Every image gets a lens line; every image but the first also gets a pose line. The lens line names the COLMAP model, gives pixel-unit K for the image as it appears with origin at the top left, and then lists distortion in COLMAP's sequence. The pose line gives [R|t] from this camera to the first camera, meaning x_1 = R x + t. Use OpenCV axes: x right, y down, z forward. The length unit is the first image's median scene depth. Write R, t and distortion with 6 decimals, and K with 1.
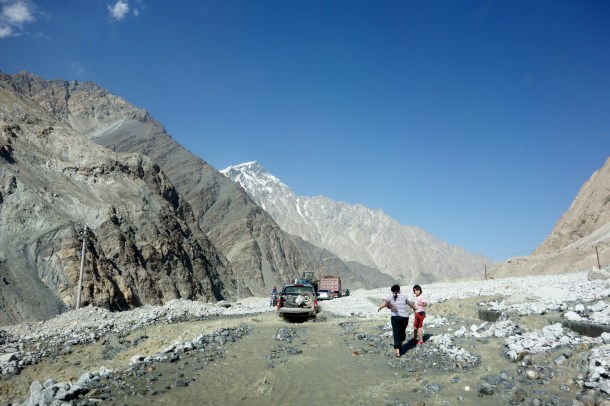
lens RADIAL K [[474.4, 0, 302.7], [0, 474.4, 205.3], [0, 0, 1]] dist [-0.007156, 0.000785]
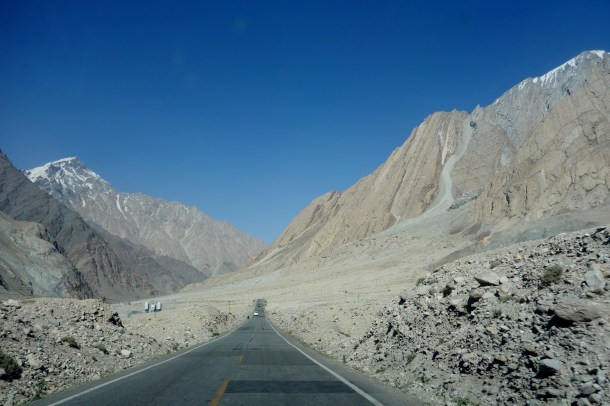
lens RADIAL K [[474.4, 0, 303.0], [0, 474.4, 198.1], [0, 0, 1]] dist [-0.007156, 0.000785]
pose [[0.933132, 0.028822, 0.358376, -0.003732], [-0.037041, 0.999184, 0.016090, -0.042531], [-0.357620, -0.028289, 0.933439, -0.179475]]
